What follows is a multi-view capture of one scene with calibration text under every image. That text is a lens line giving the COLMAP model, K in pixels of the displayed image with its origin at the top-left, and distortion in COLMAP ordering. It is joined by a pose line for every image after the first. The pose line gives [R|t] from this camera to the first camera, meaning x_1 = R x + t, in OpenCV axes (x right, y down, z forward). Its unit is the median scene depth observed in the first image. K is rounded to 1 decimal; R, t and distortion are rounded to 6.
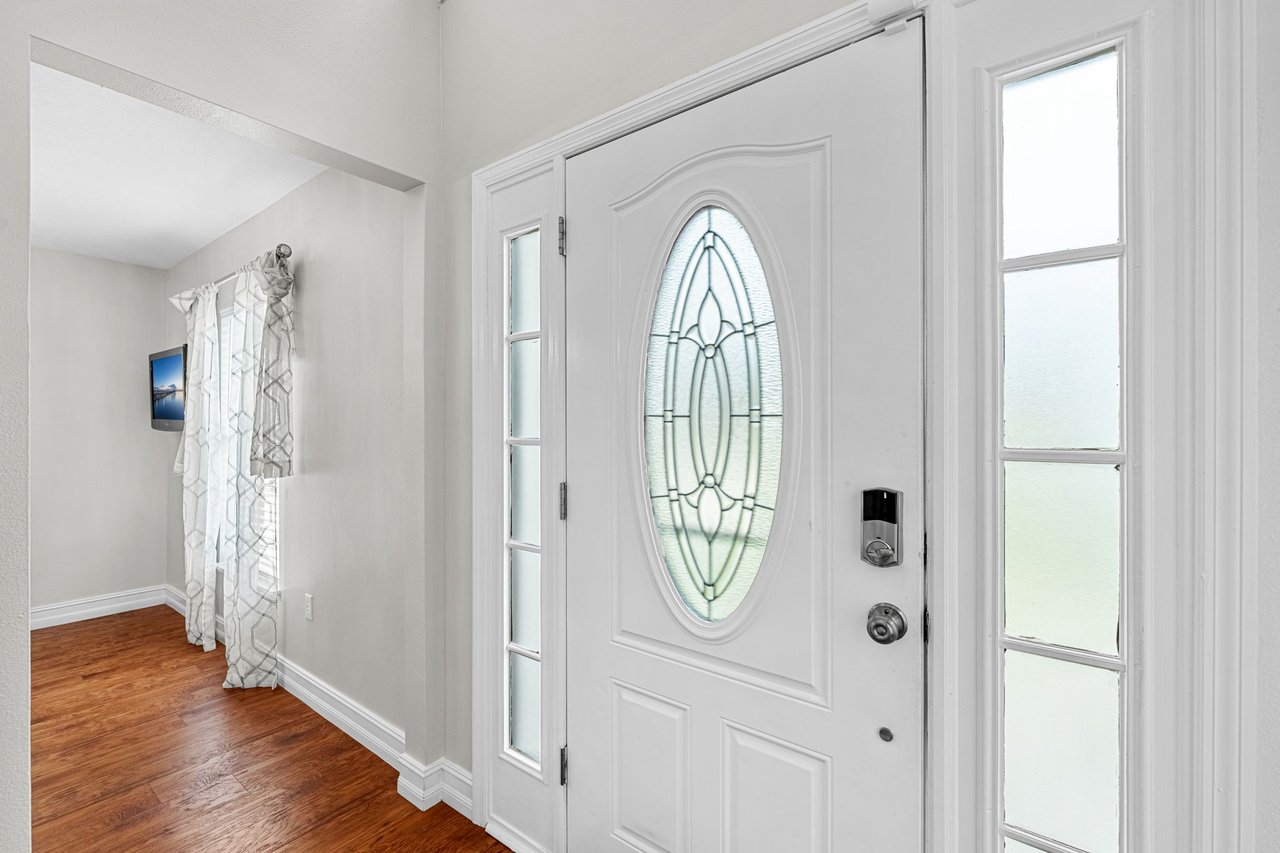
lens RADIAL K [[551.7, 0, 639.5], [0, 551.7, 420.6], [0, 0, 1]] dist [0.000949, 0.000302]
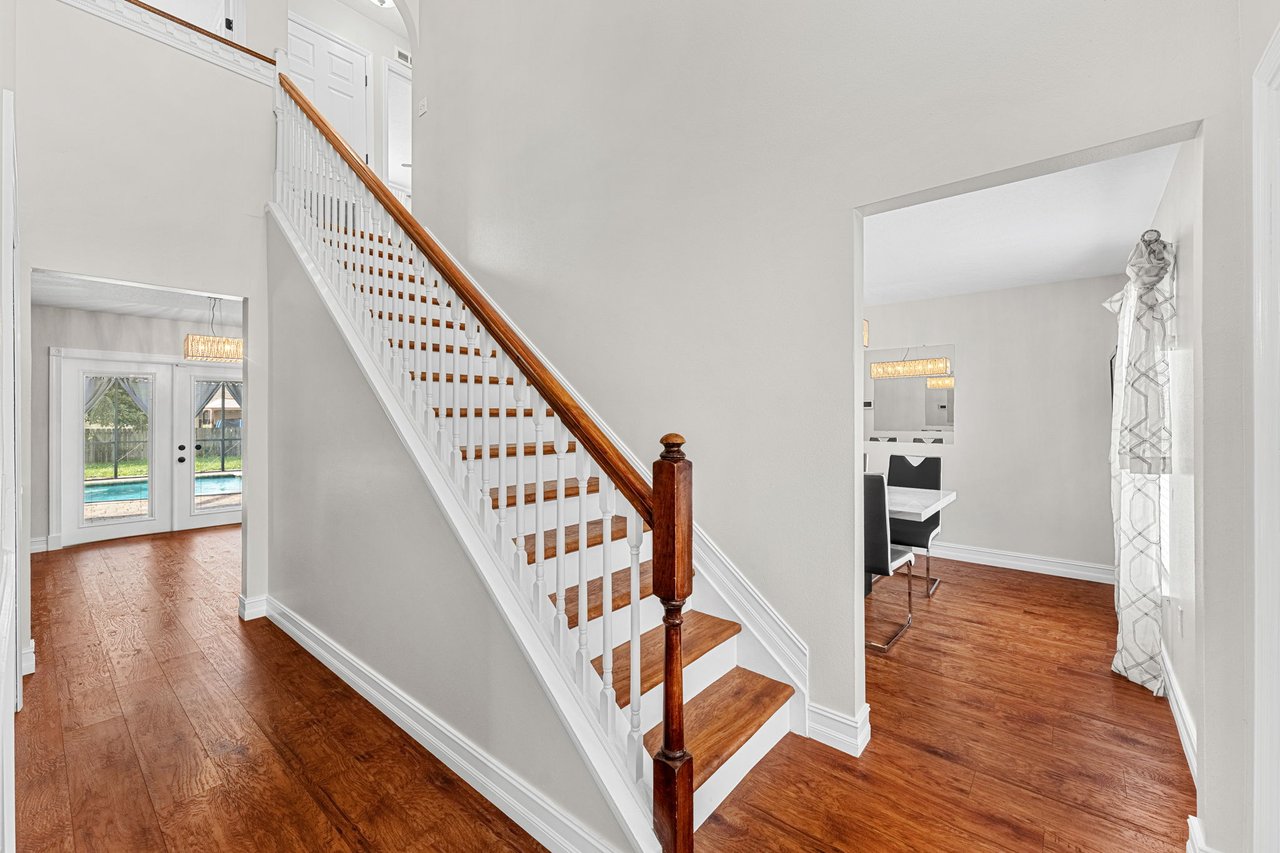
lens RADIAL K [[526.5, 0, 640.9], [0, 526.5, 415.3], [0, 0, 1]] dist [0.001630, 0.000358]
pose [[-0.035882, -0.002598, -0.999353, 0.282020], [0.005177, 0.999983, -0.002786, -0.001510], [0.999343, -0.005274, -0.035868, 0.143996]]
